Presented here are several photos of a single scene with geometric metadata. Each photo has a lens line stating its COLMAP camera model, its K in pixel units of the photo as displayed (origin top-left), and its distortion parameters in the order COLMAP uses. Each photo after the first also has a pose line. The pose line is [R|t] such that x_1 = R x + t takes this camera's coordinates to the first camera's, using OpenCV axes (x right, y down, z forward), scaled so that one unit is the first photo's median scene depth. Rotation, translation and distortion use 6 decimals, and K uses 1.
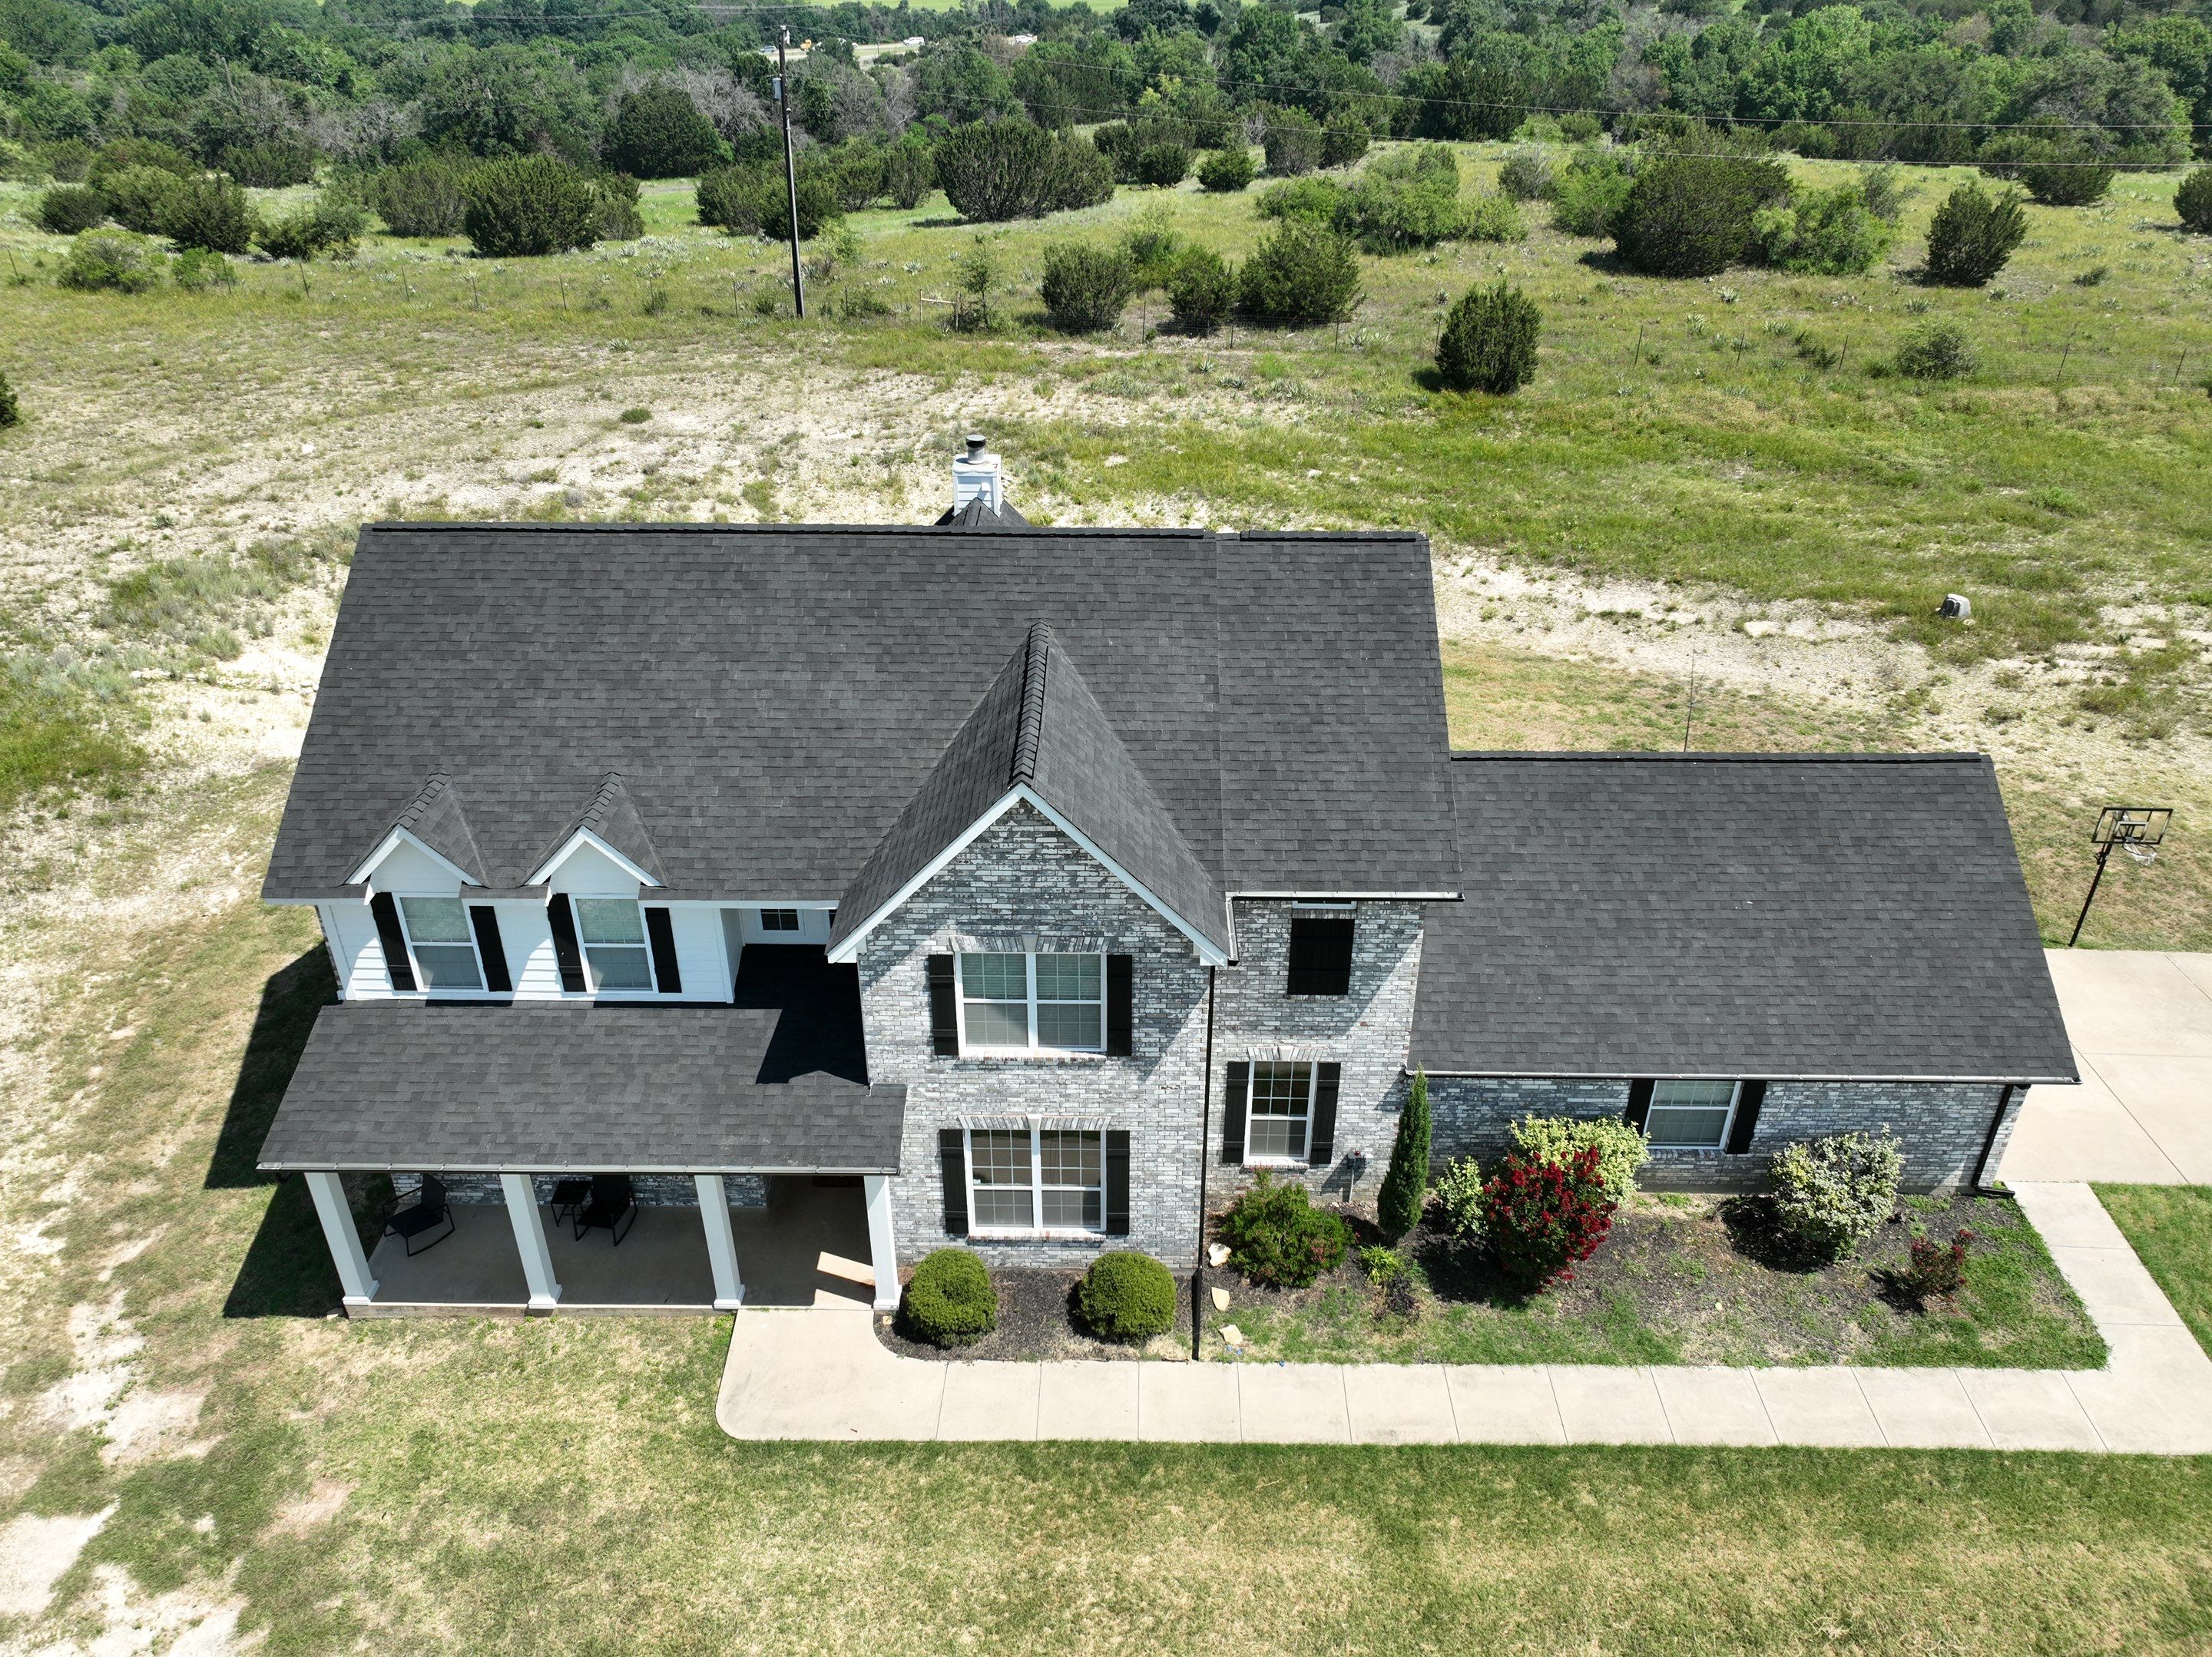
lens RADIAL K [[1542.6, 0, 1106.0], [0, 1542.6, 828.5], [0, 0, 1]] dist [0.008279, 0.004378]
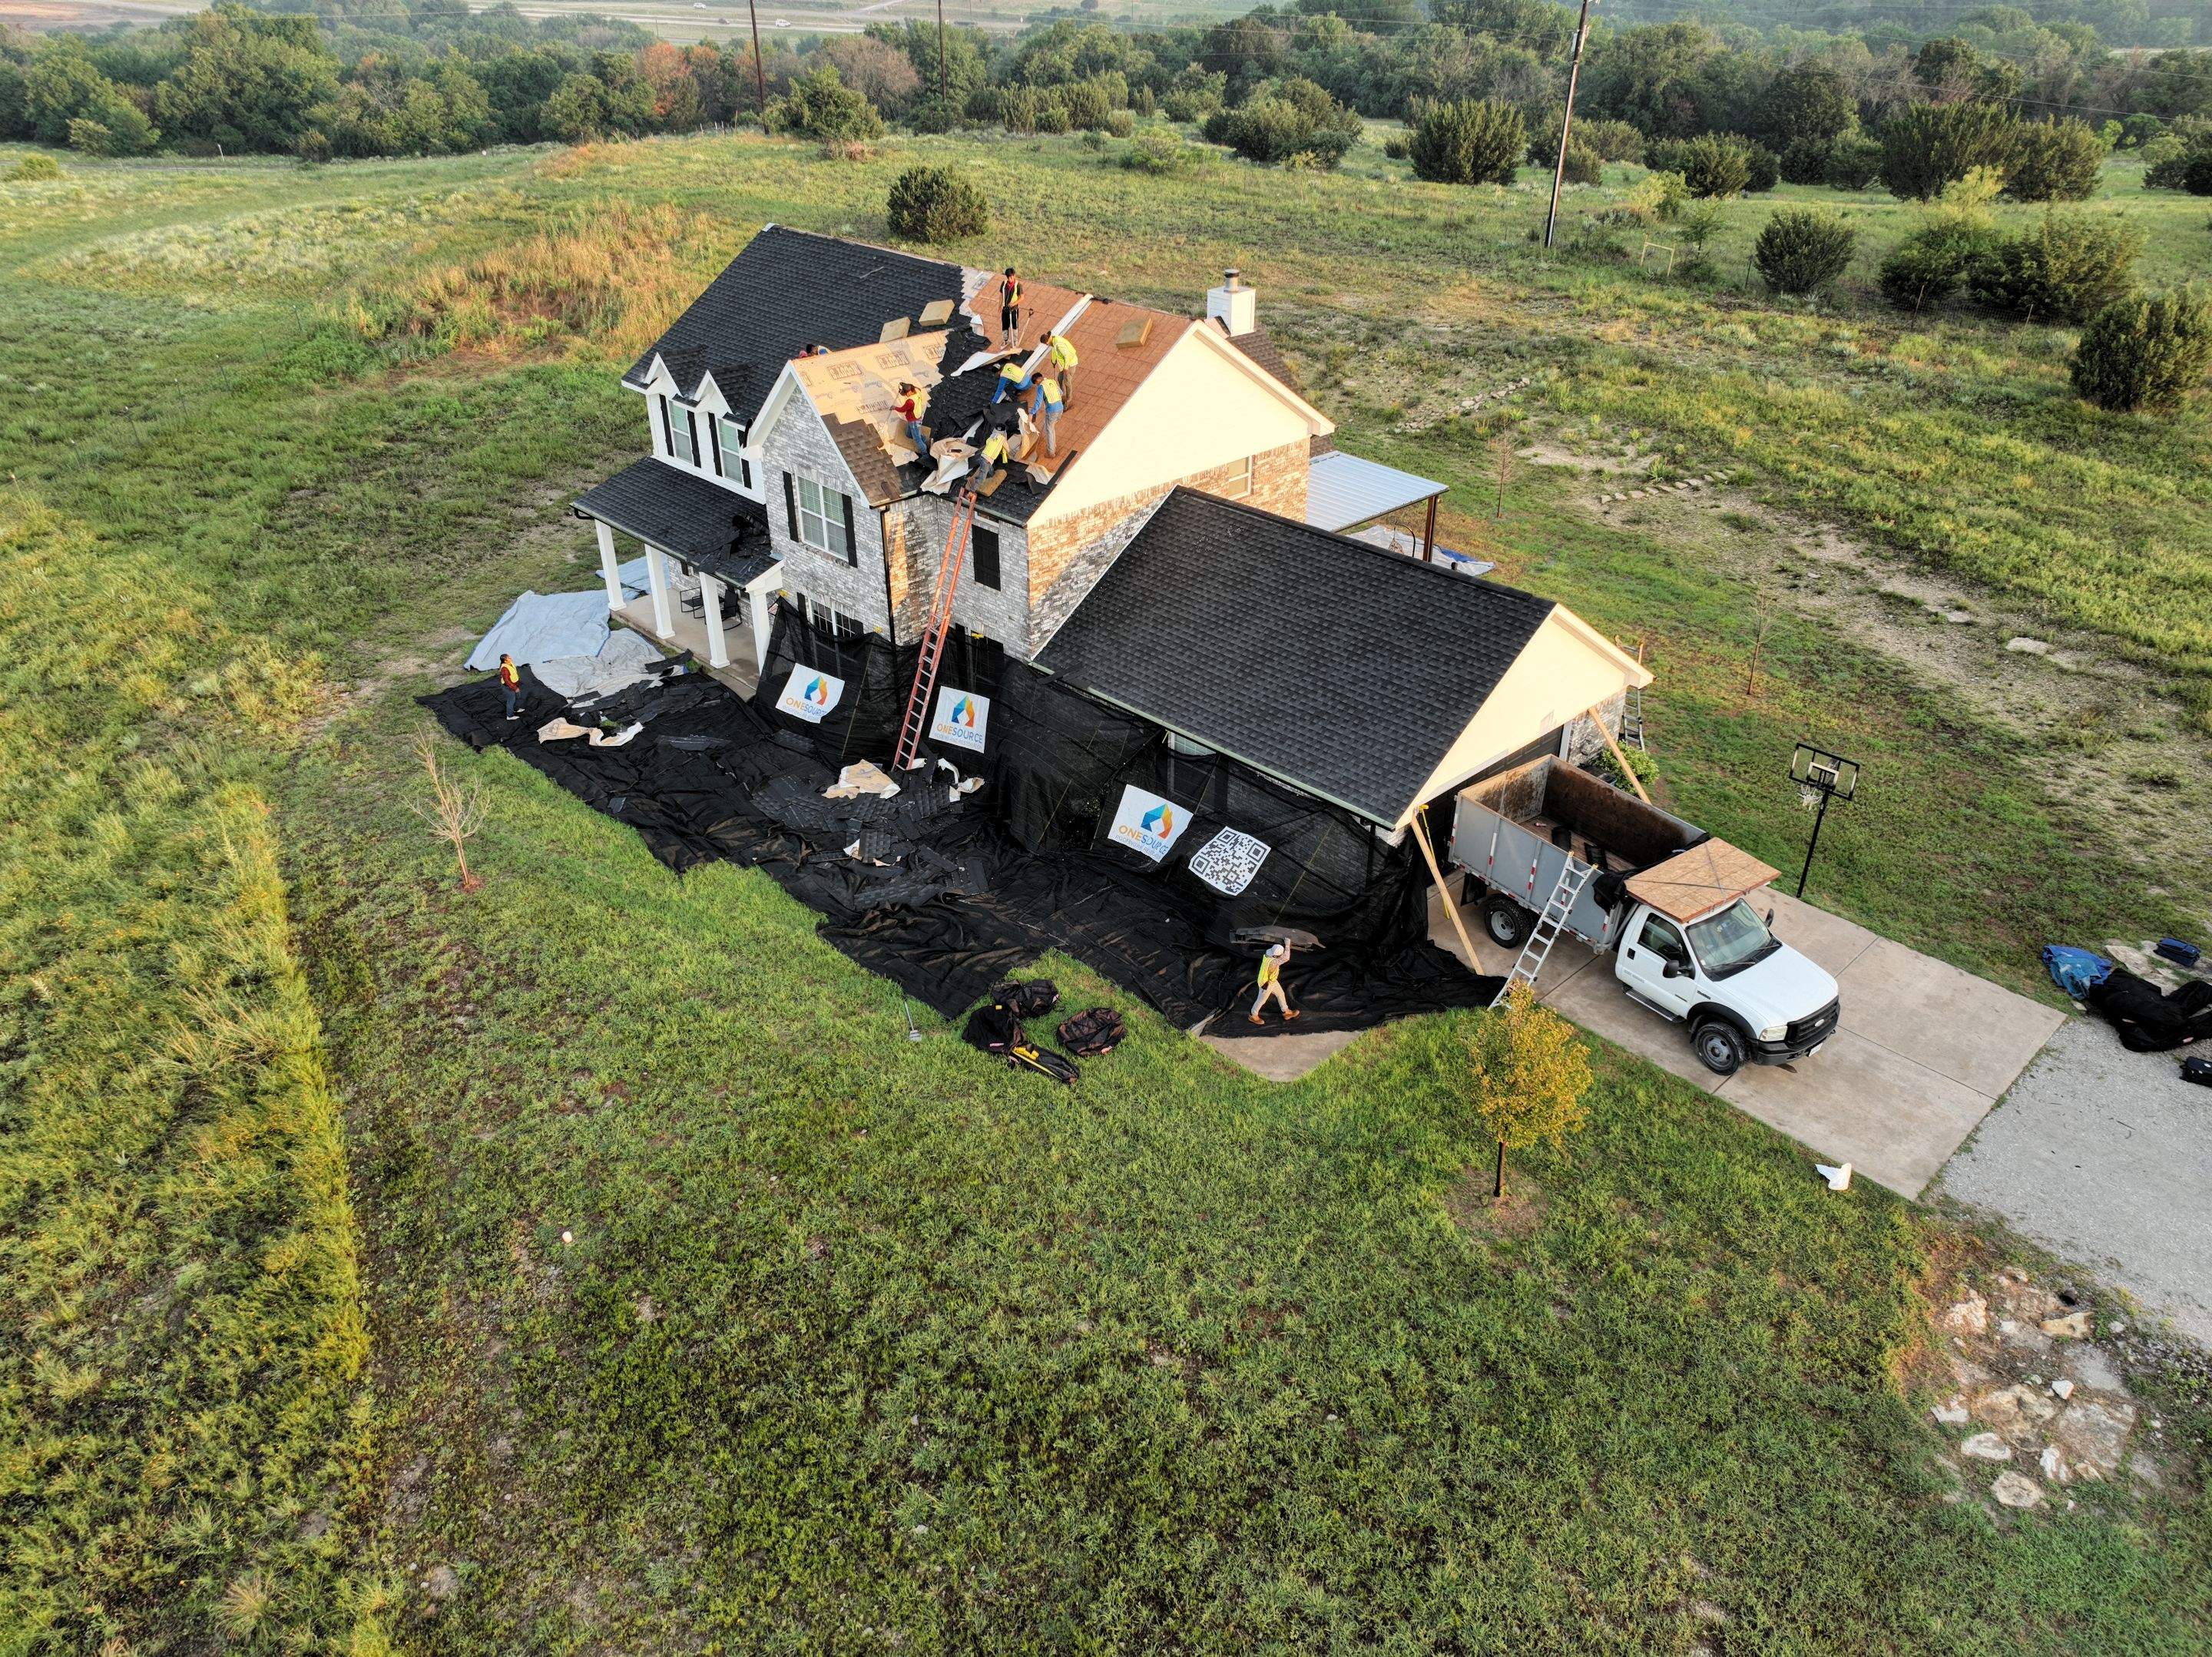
lens RADIAL K [[1554.5, 0, 1107.1], [0, 1554.5, 823.3], [0, 0, 1]] dist [0.001559, 0.011841]
pose [[0.699938, 0.355266, -0.619575, 0.676577], [-0.355969, 0.925606, 0.128605, 0.045659], [0.619172, 0.130534, 0.774330, -0.047617]]
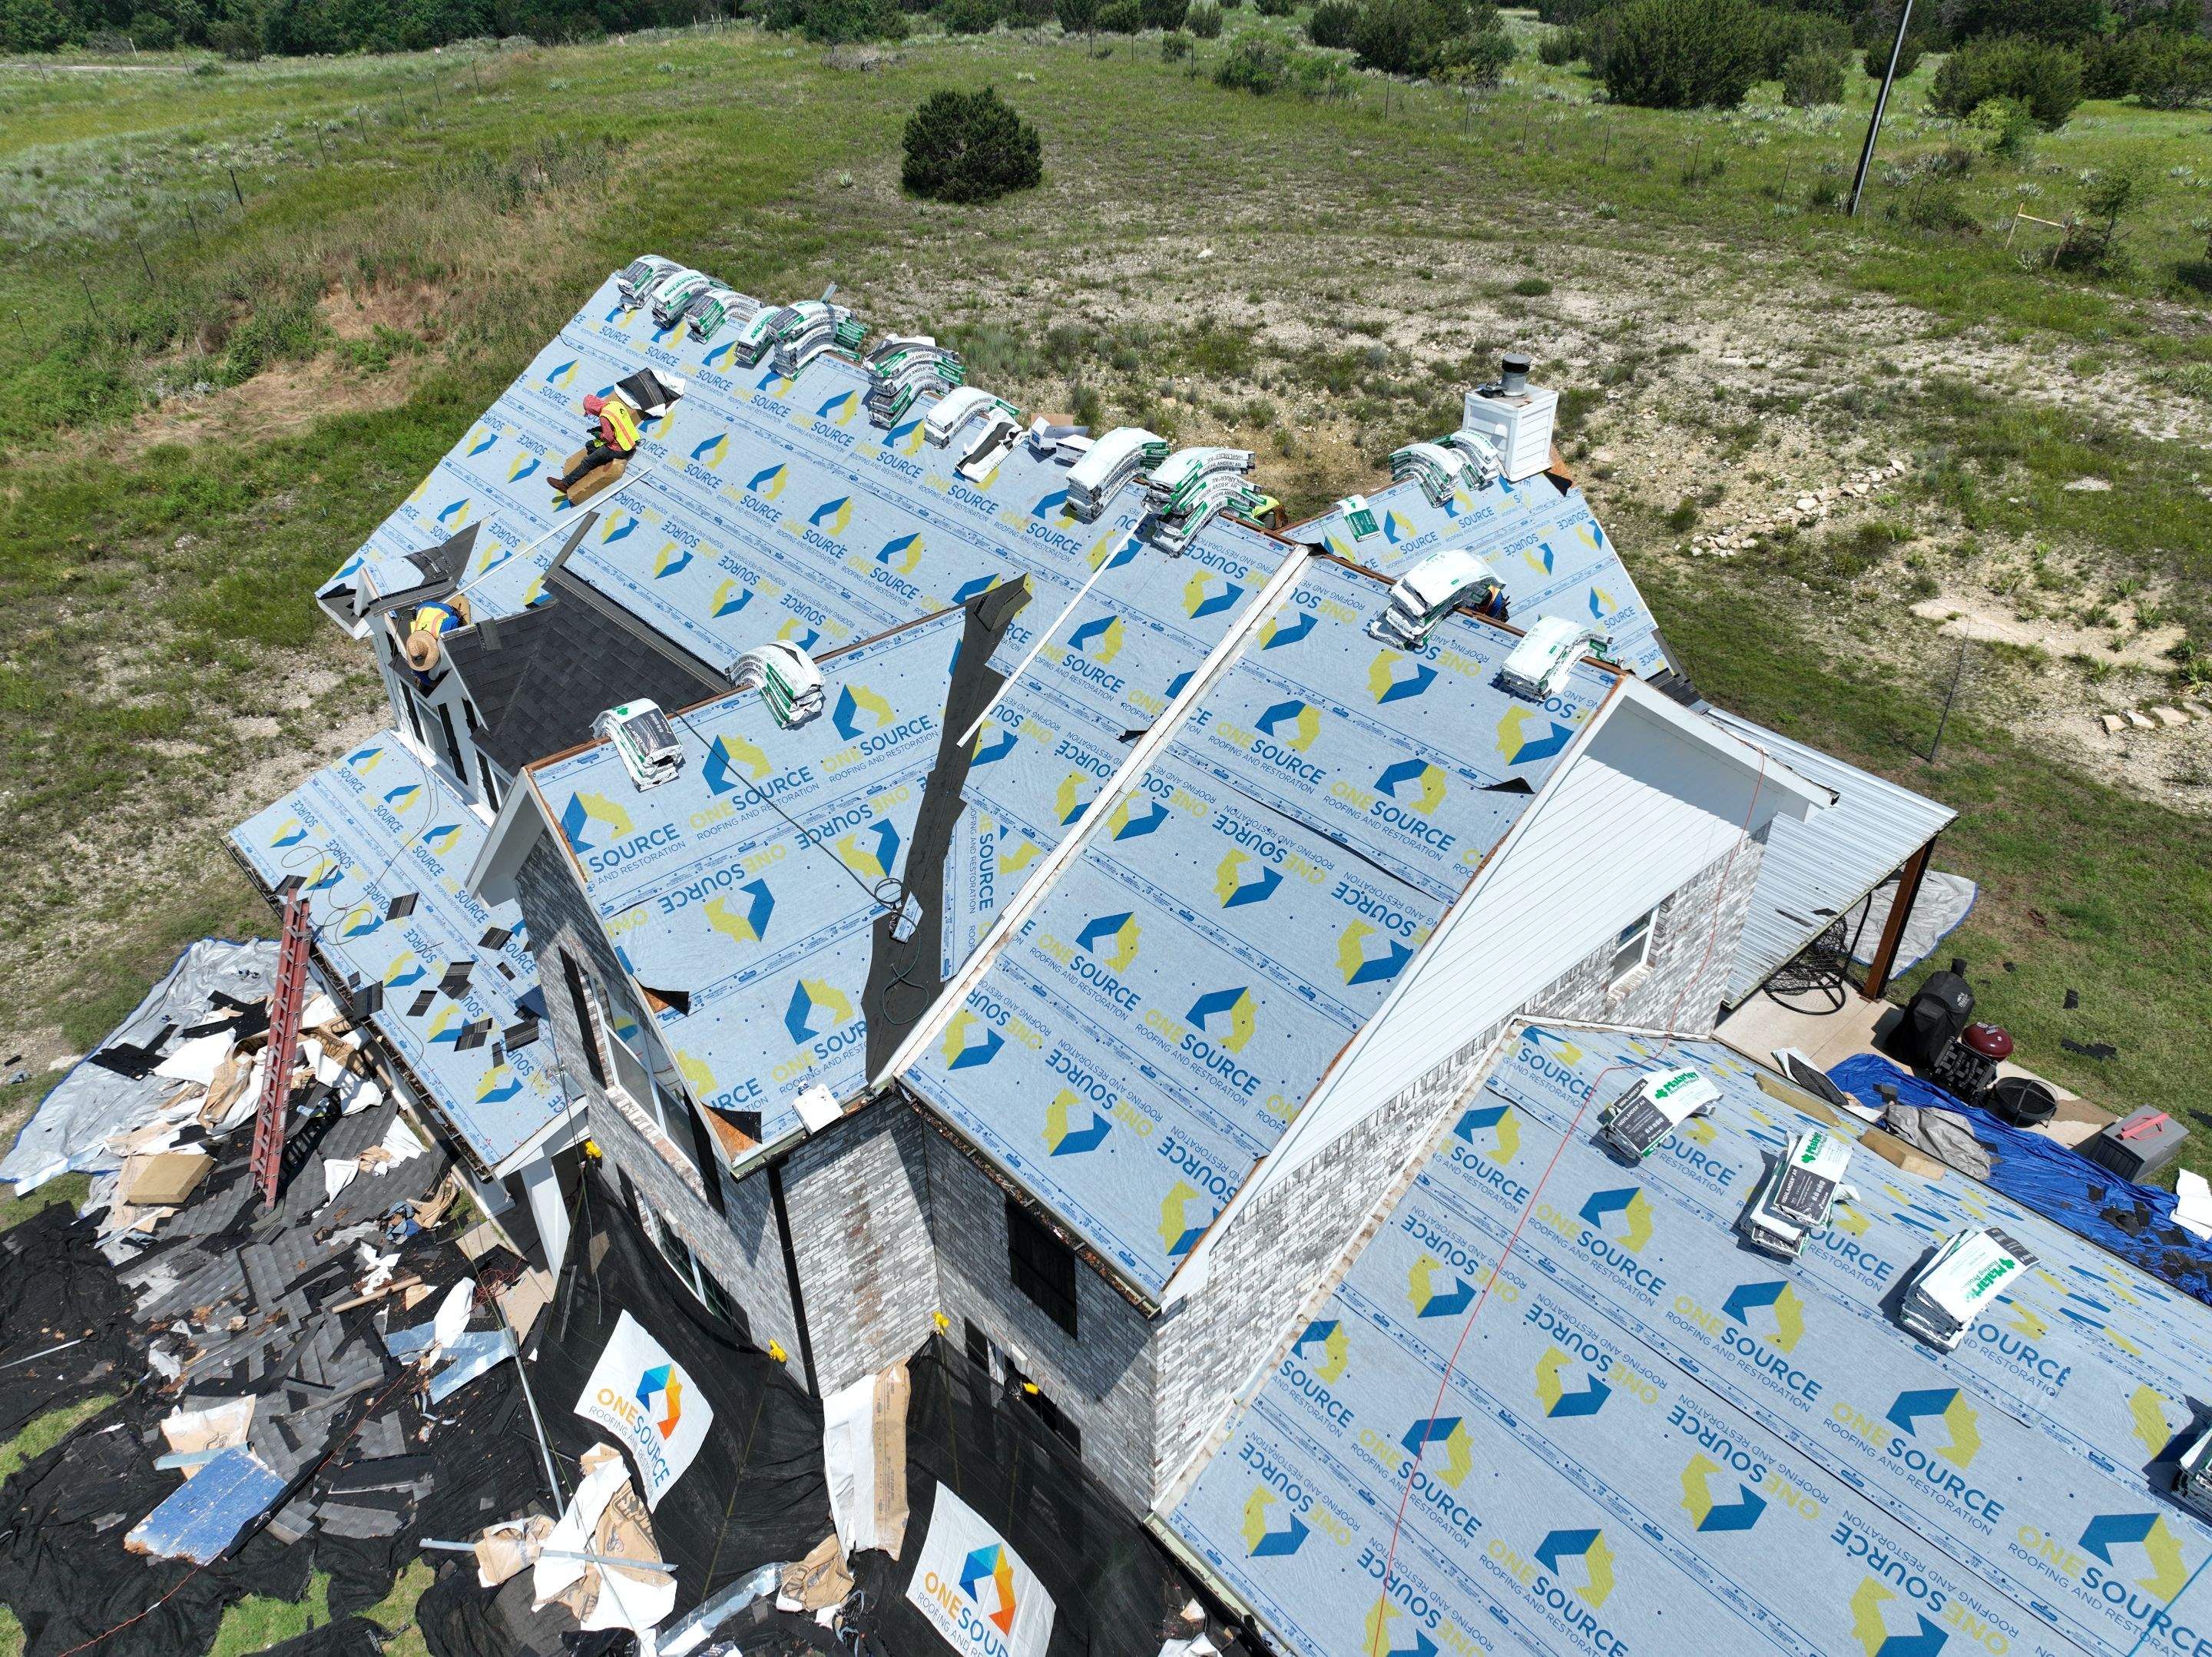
lens RADIAL K [[1554.5, 0, 1107.1], [0, 1554.5, 823.3], [0, 0, 1]] dist [0.001559, 0.011841]
pose [[0.678048, 0.403009, -0.614682, 0.243194], [-0.364028, 0.910640, 0.195496, -0.104456], [0.638541, 0.091206, 0.764164, 0.286502]]
